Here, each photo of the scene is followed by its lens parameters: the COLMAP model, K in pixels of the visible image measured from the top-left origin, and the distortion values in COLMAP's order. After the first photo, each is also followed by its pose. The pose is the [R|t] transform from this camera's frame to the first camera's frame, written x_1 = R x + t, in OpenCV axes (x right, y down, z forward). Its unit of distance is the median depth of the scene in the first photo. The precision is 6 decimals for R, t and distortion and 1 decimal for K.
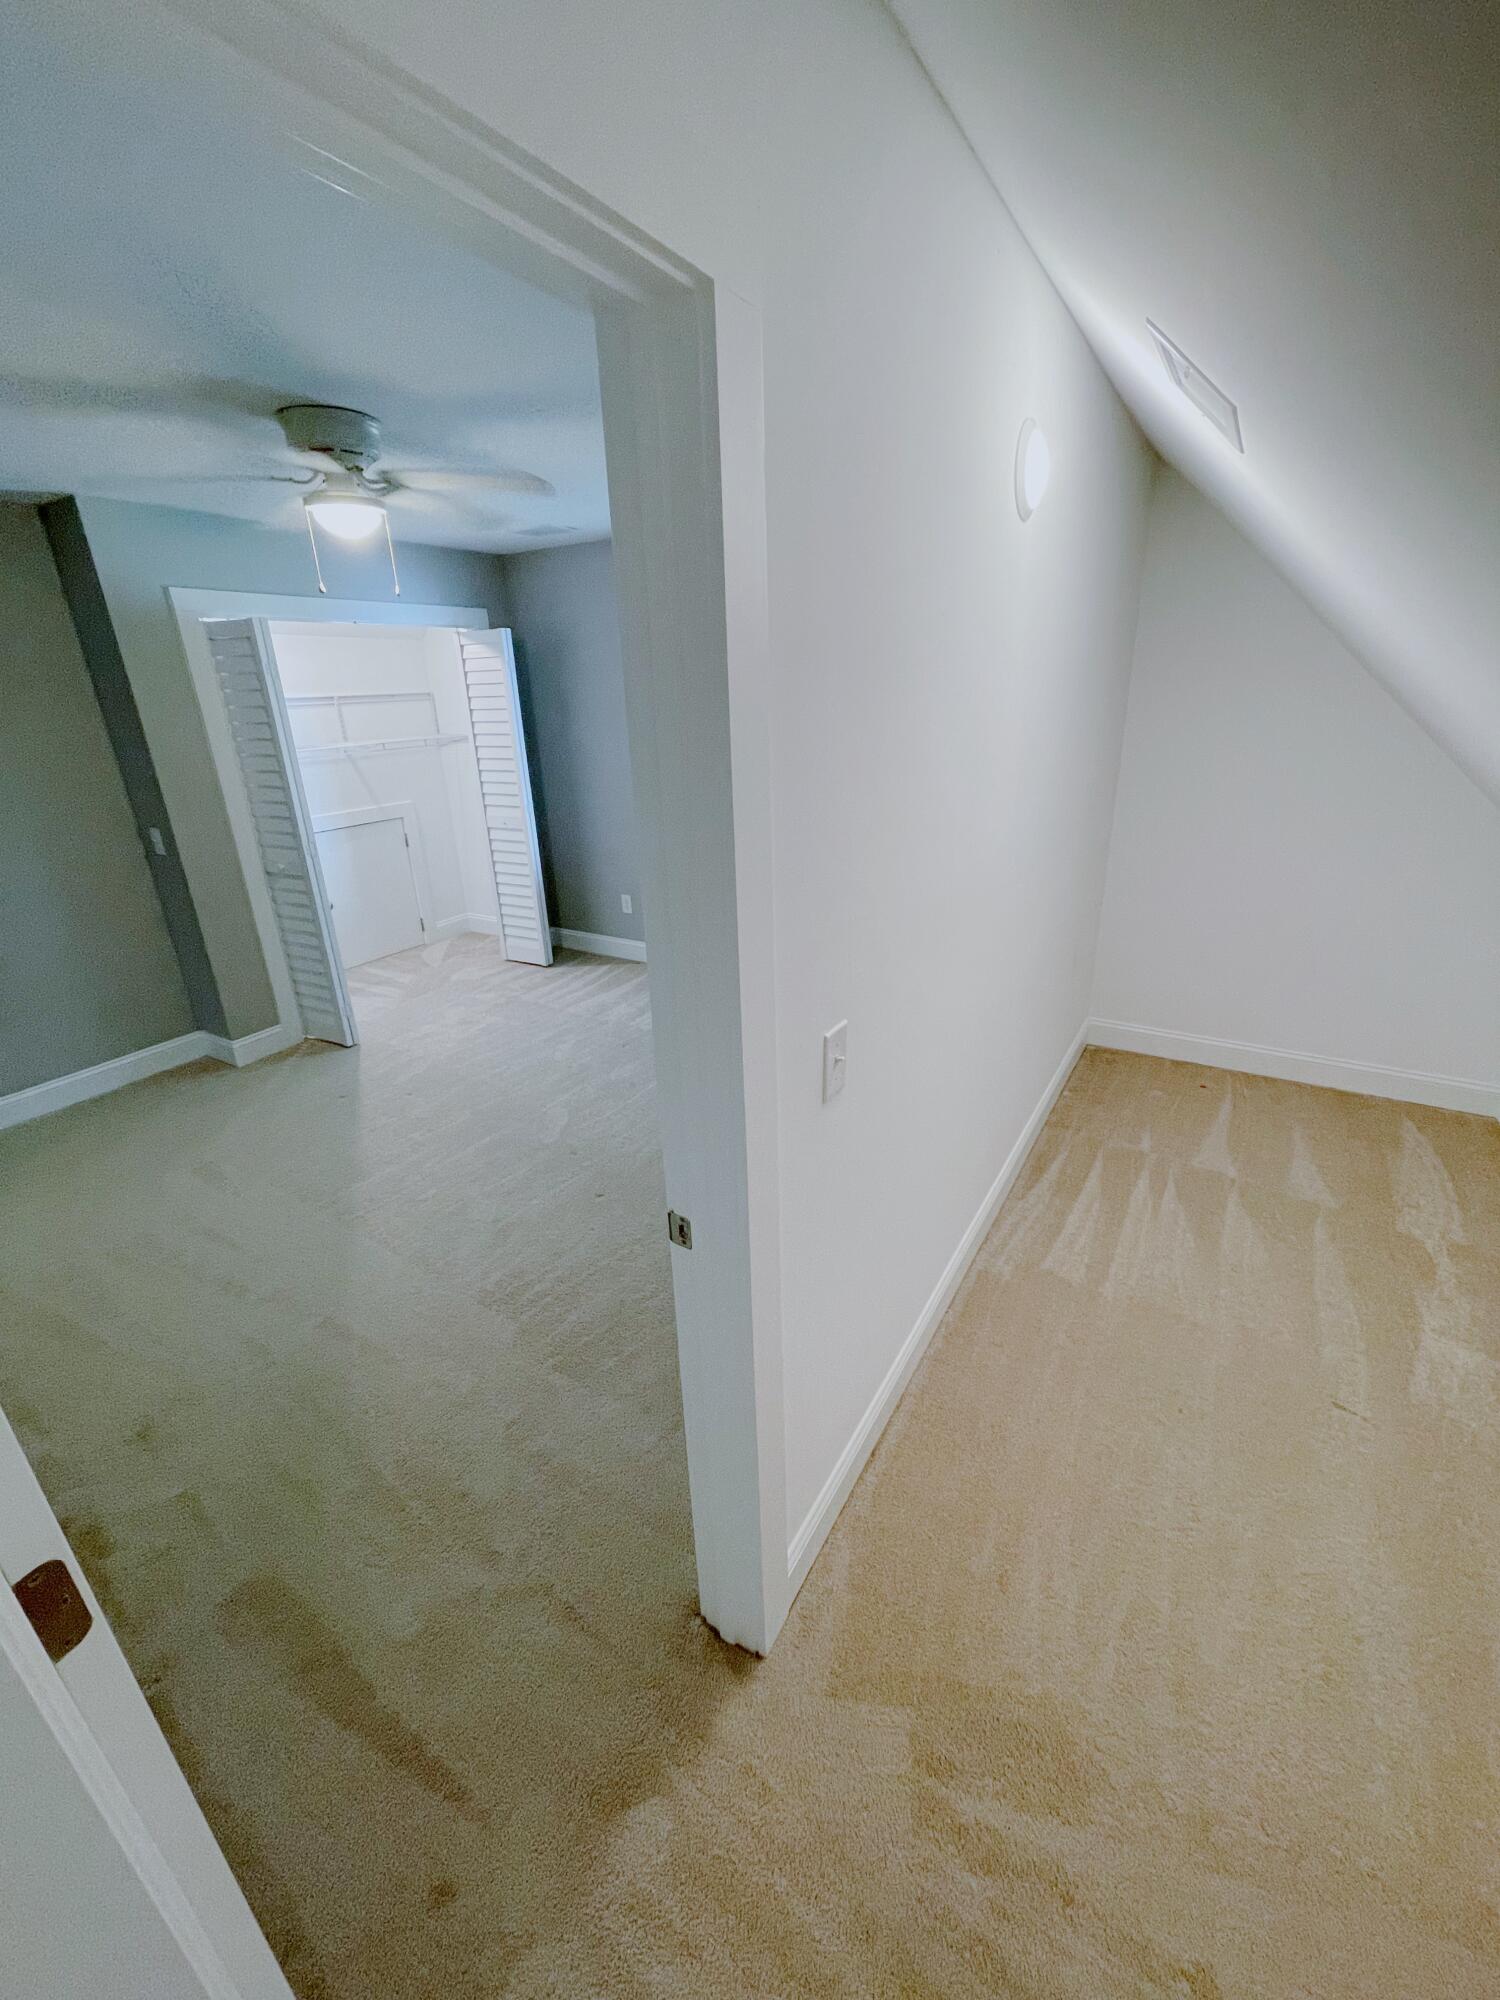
lens RADIAL K [[807.1, 0, 755.0], [0, 807.1, 994.7], [0, 0, 1]] dist [0.002641, 0.000627]
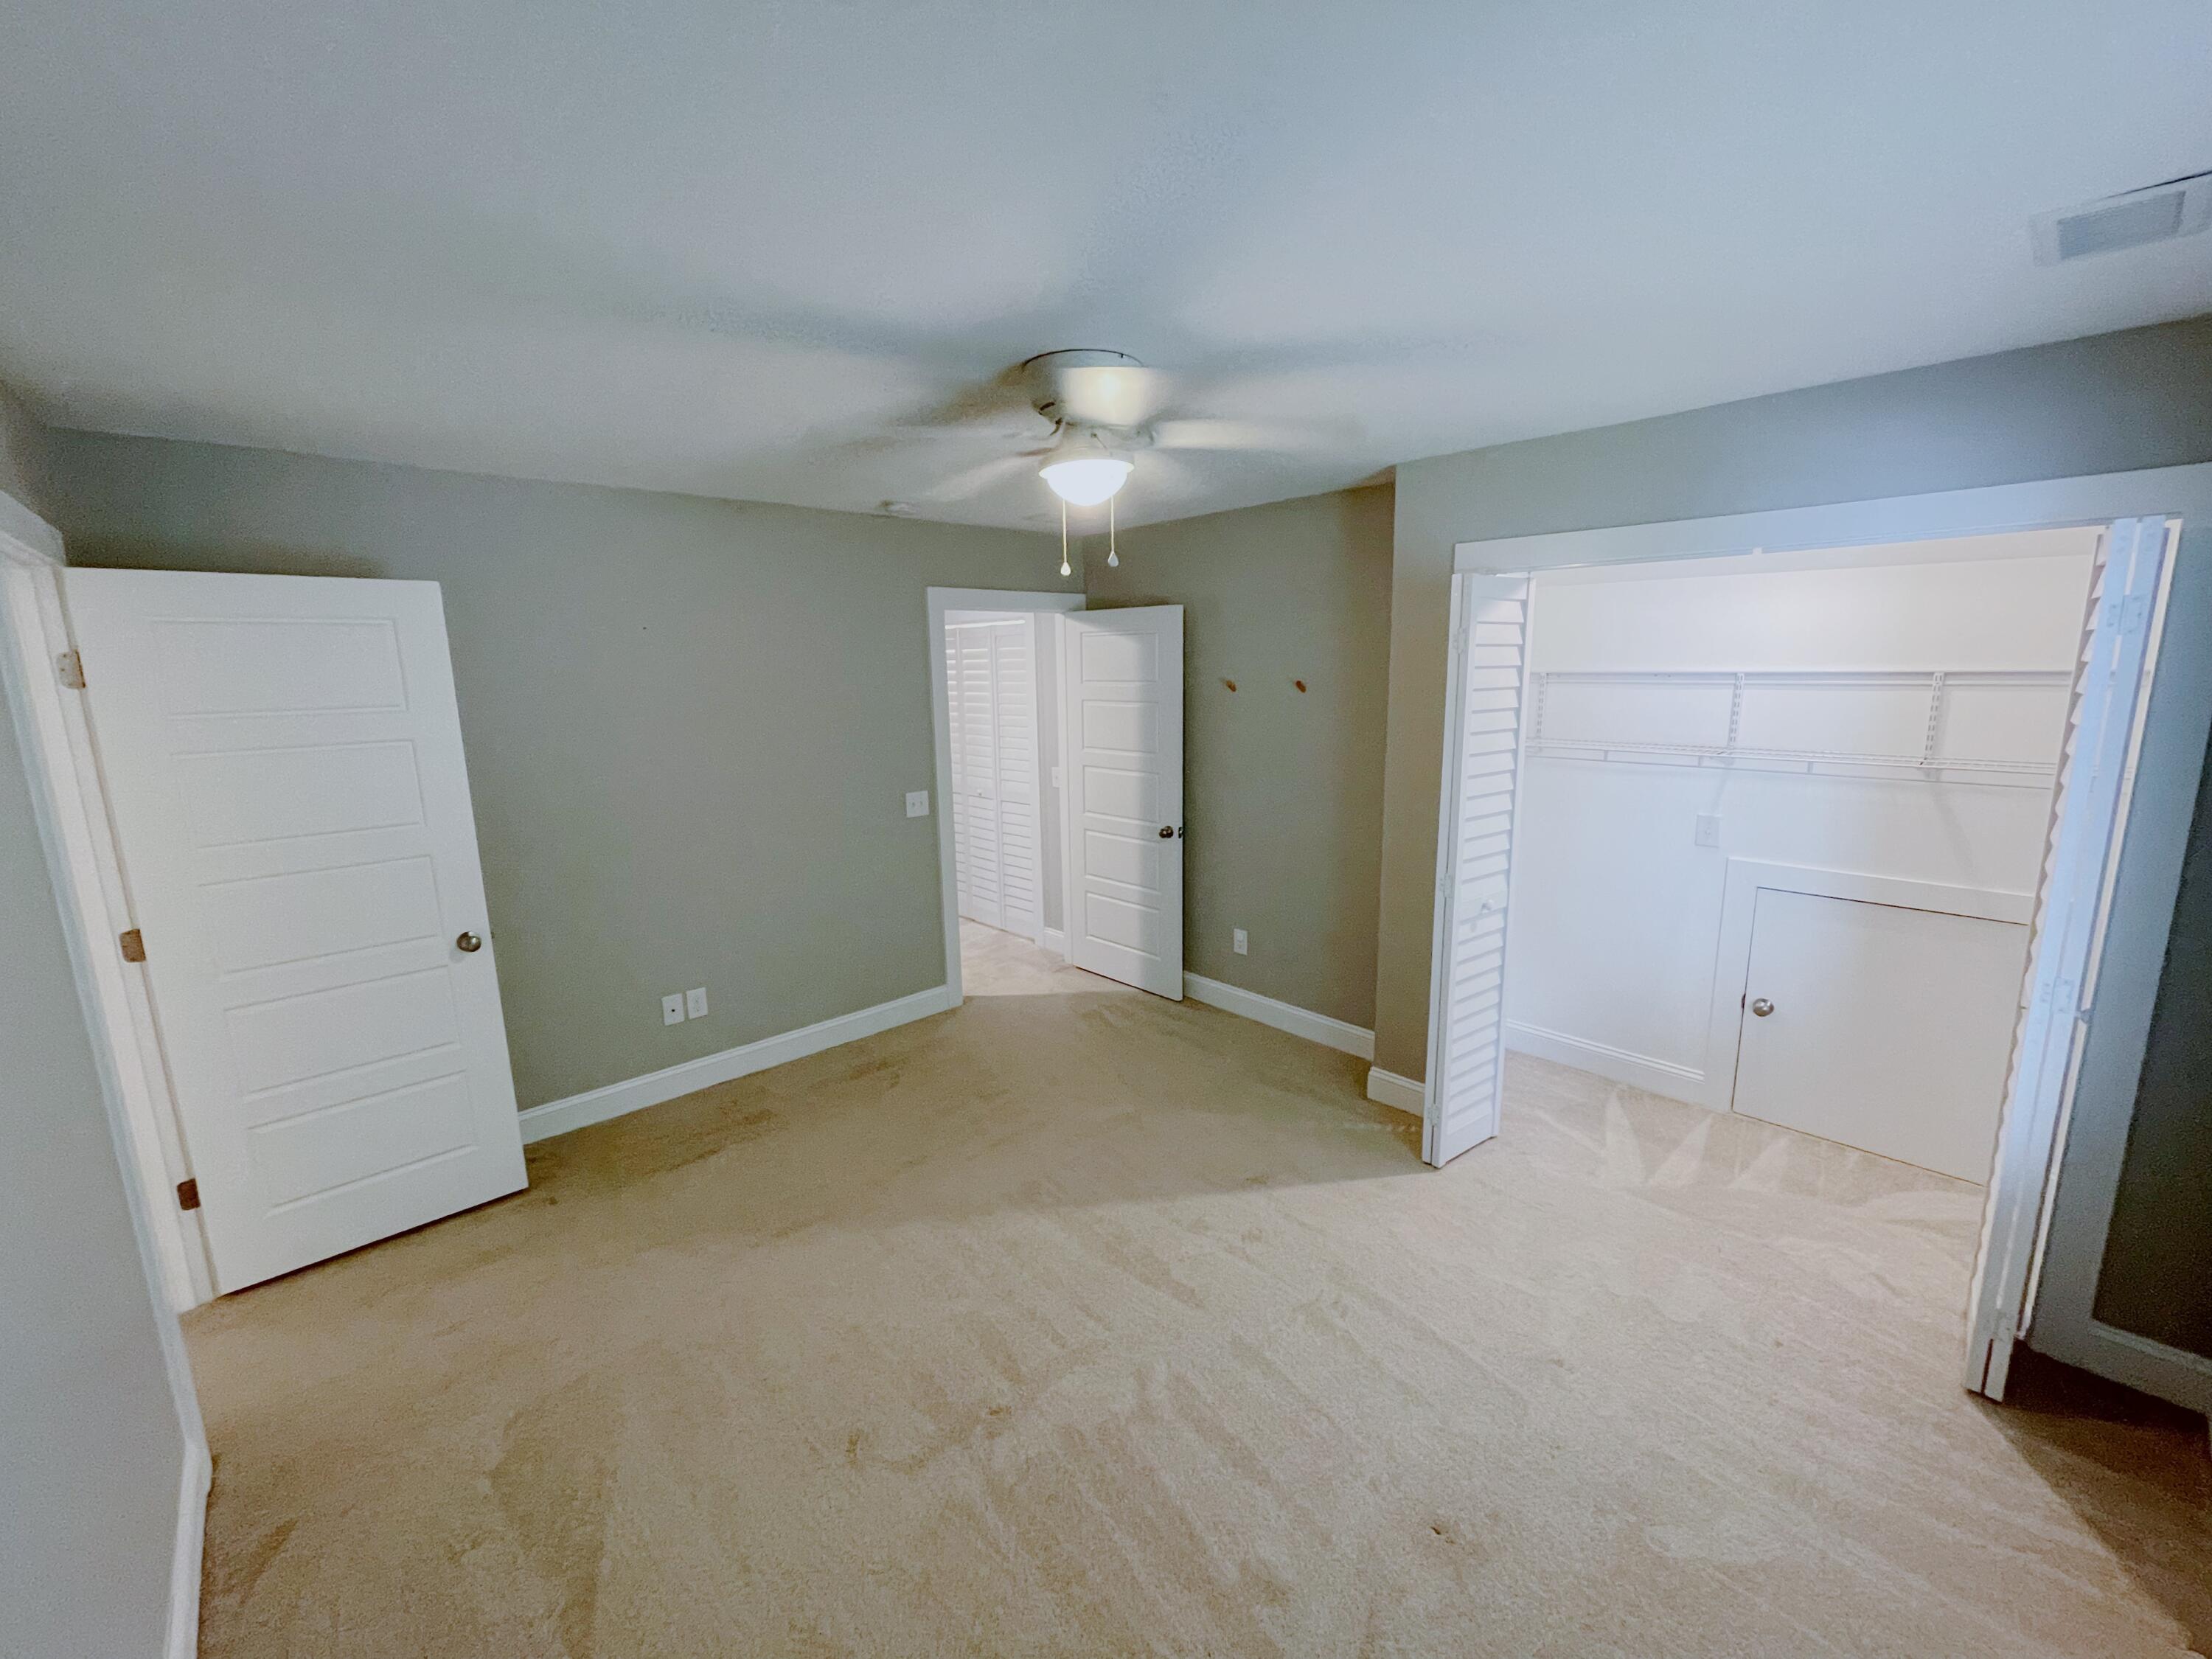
lens RADIAL K [[892.7, 0, 1106.1], [0, 892.7, 822.4], [0, 0, 1]] dist [0.002641, 0.000627]
pose [[-0.263607, 0.208286, -0.941875, 0.183834], [-0.327955, 0.898897, 0.290568, -0.265363], [0.907170, 0.385489, -0.168647, 0.627787]]
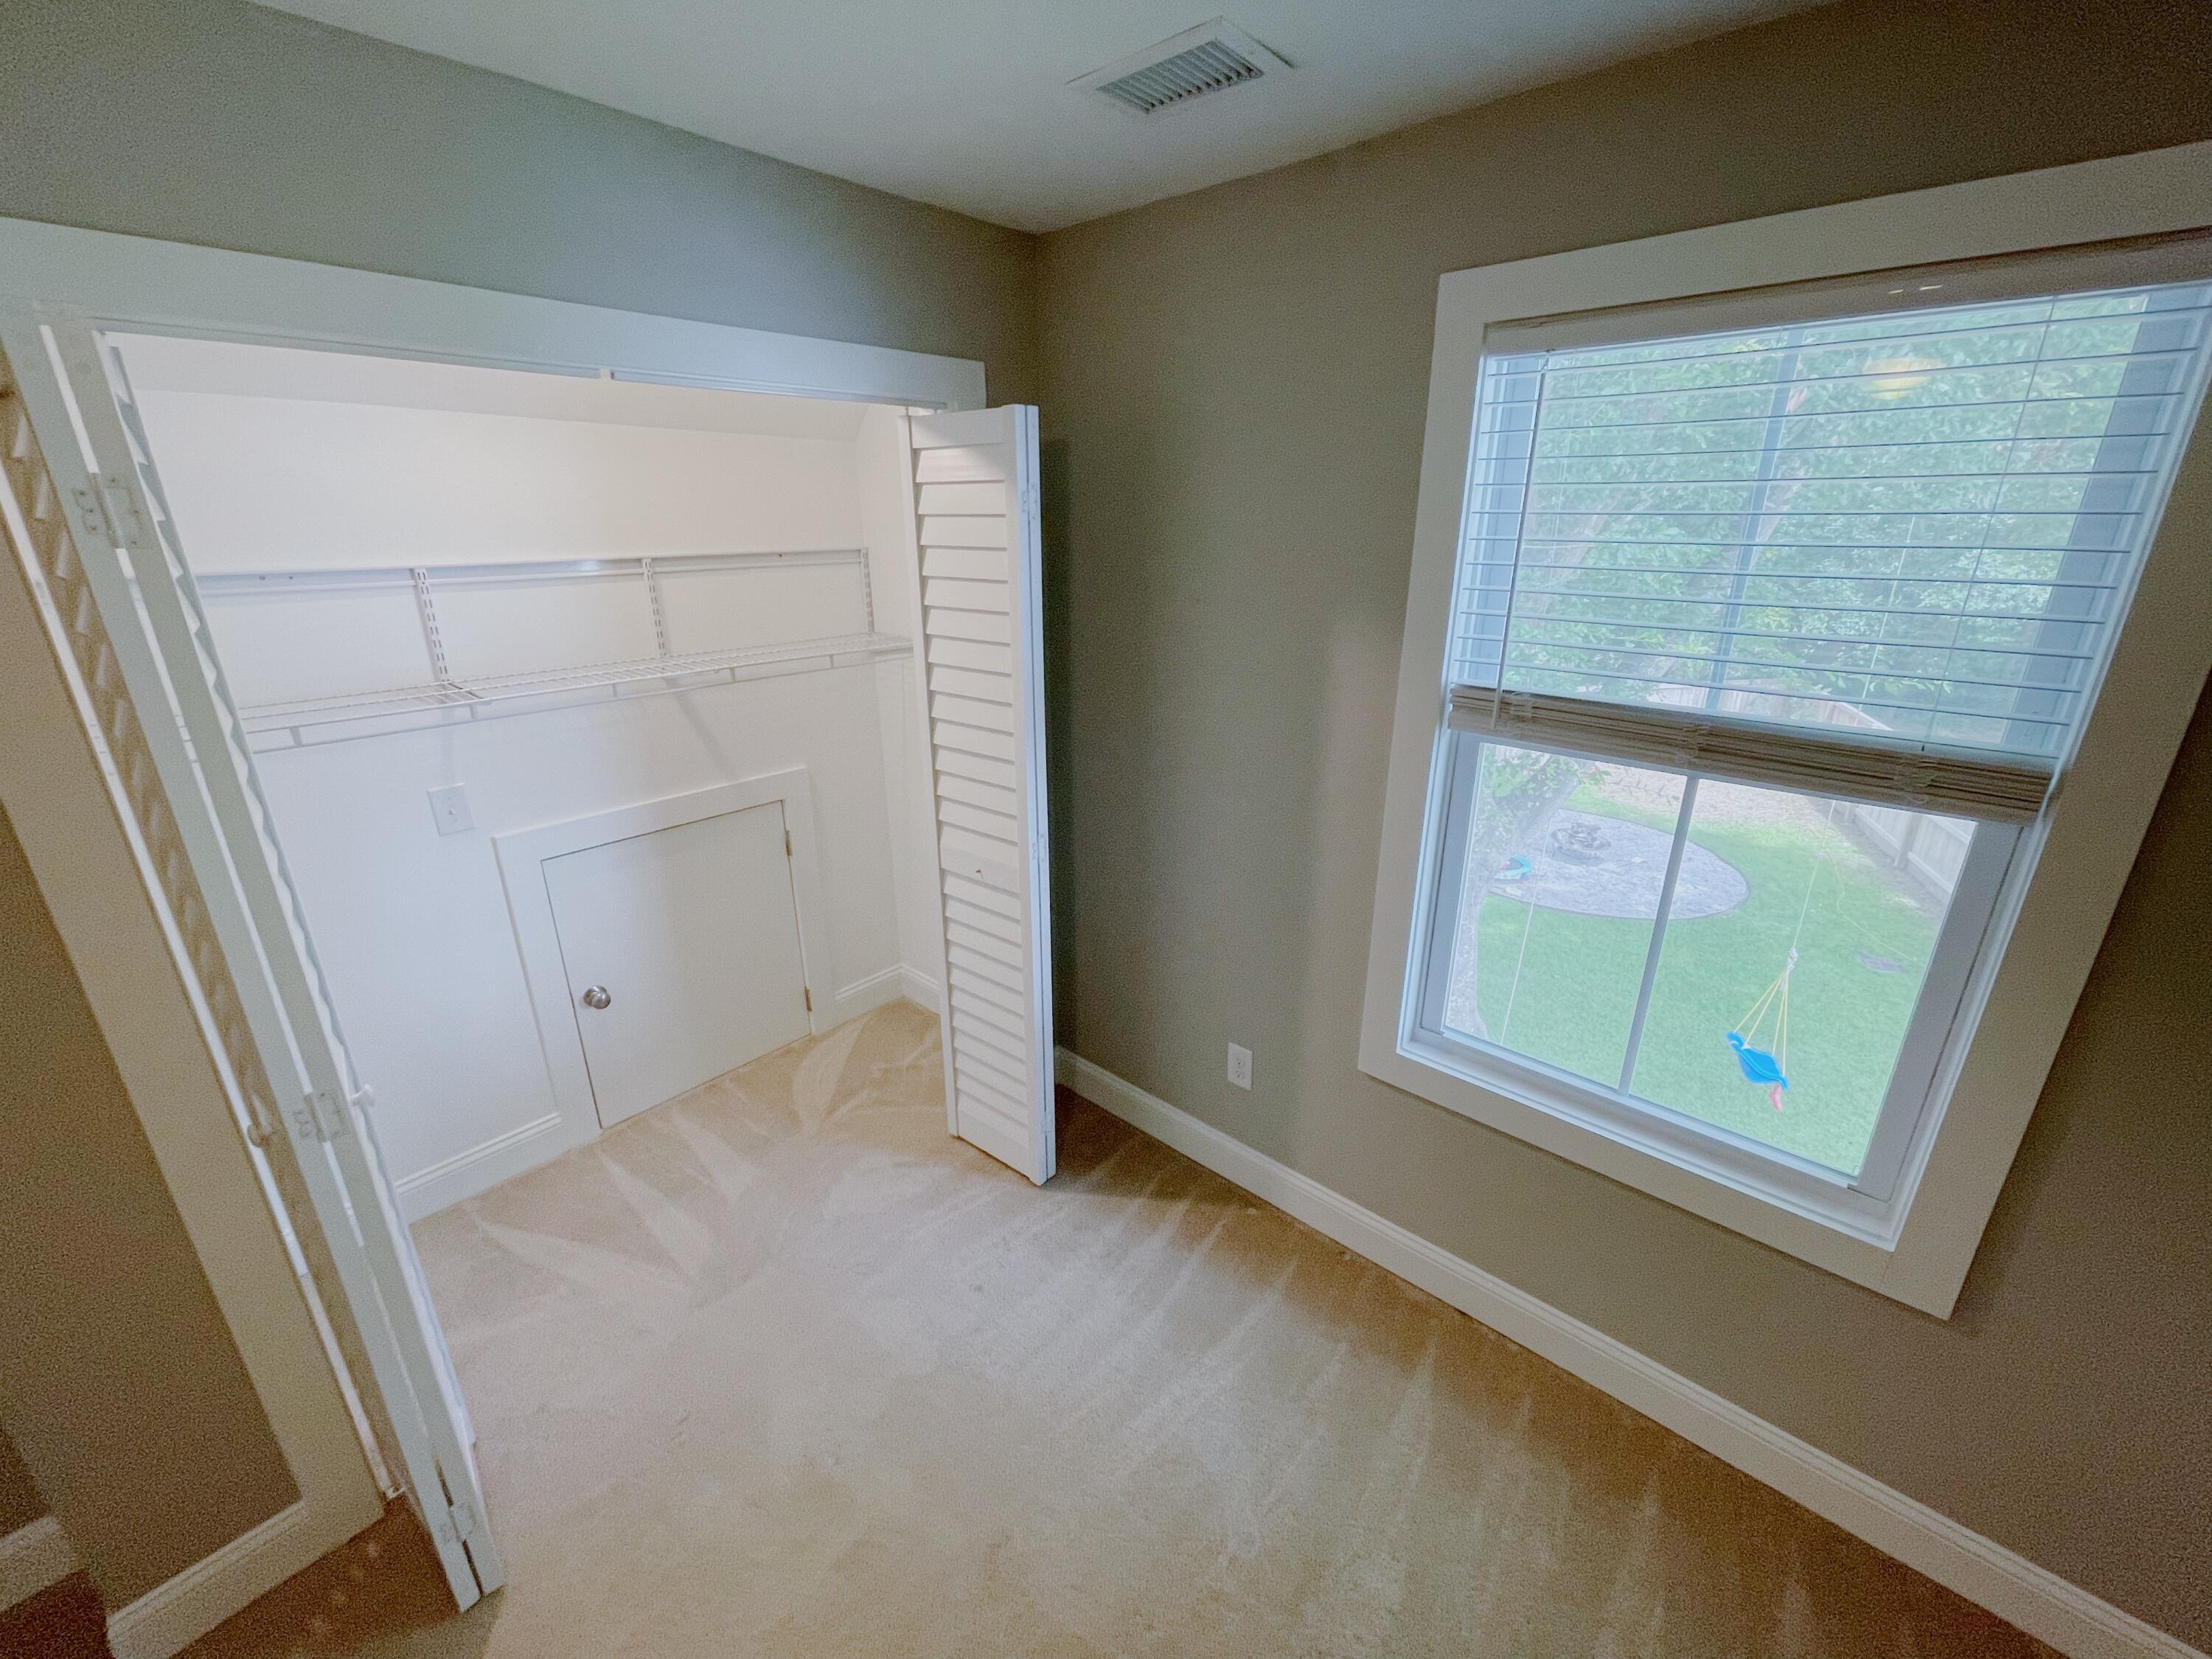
lens RADIAL K [[892.7, 0, 1105.7], [0, 892.7, 830.2], [0, 0, 1]] dist [0.002641, 0.000627]
pose [[0.982231, 0.089998, -0.164691, -0.166415], [-0.094111, 0.995411, -0.017325, -0.226563], [0.162376, 0.032517, 0.986193, 0.538726]]
